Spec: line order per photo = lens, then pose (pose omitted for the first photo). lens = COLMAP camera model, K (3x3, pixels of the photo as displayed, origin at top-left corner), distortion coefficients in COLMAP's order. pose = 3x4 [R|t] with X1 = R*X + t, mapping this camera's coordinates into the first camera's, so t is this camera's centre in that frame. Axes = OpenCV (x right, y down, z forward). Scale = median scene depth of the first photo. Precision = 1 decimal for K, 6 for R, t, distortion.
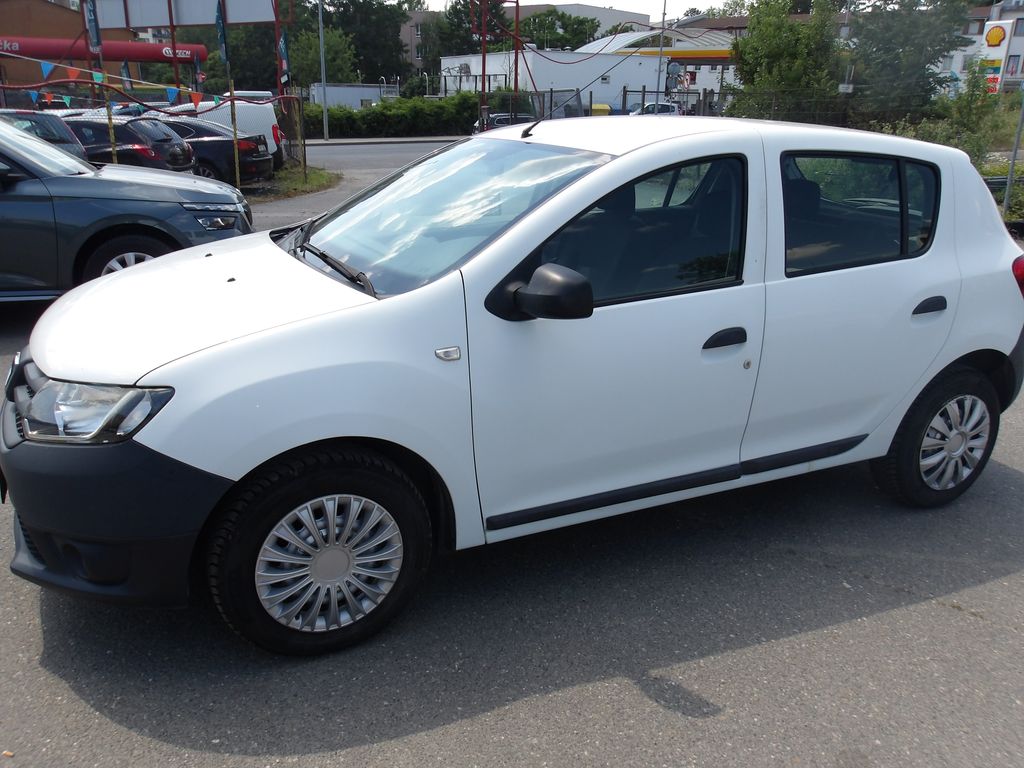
lens RADIAL K [[841.0, 0, 512.0], [0, 841.0, 384.0], [0, 0, 1]] dist [0.005440, -0.000628]
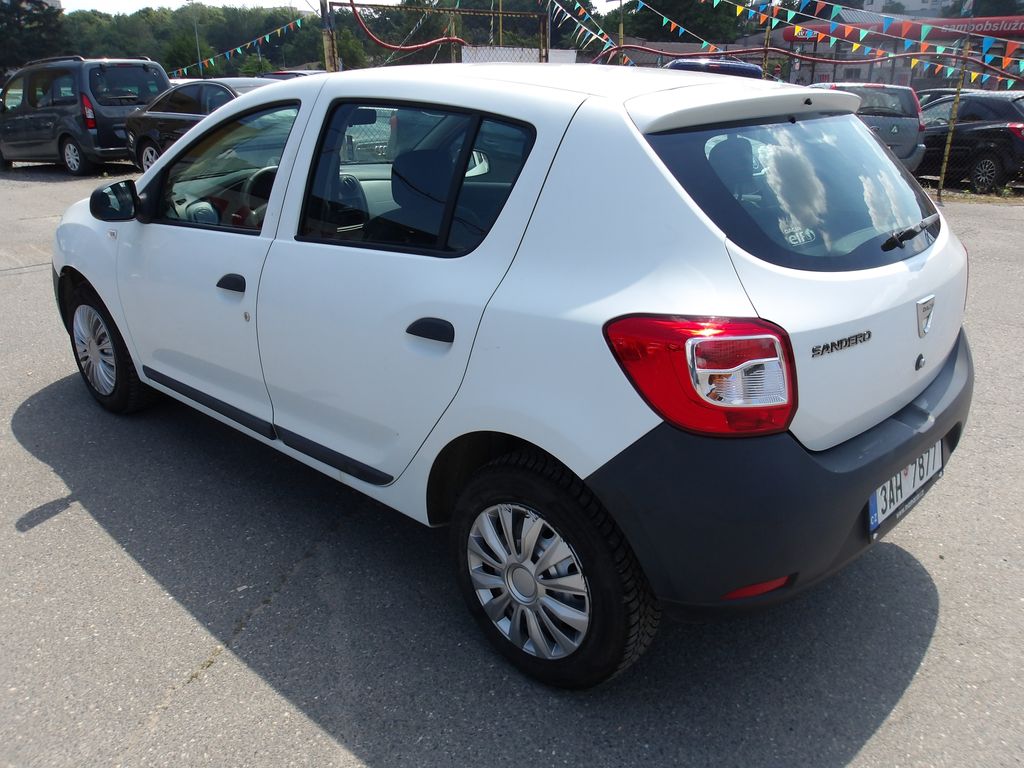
lens RADIAL K [[841.0, 0, 512.0], [0, 841.0, 384.0], [0, 0, 1]] dist [0.005440, -0.000628]
pose [[0.350131, 0.285015, -0.892286, 1.216973], [-0.293163, 0.938071, 0.184604, -0.209414], [0.889643, 0.196950, 0.412003, 0.833456]]
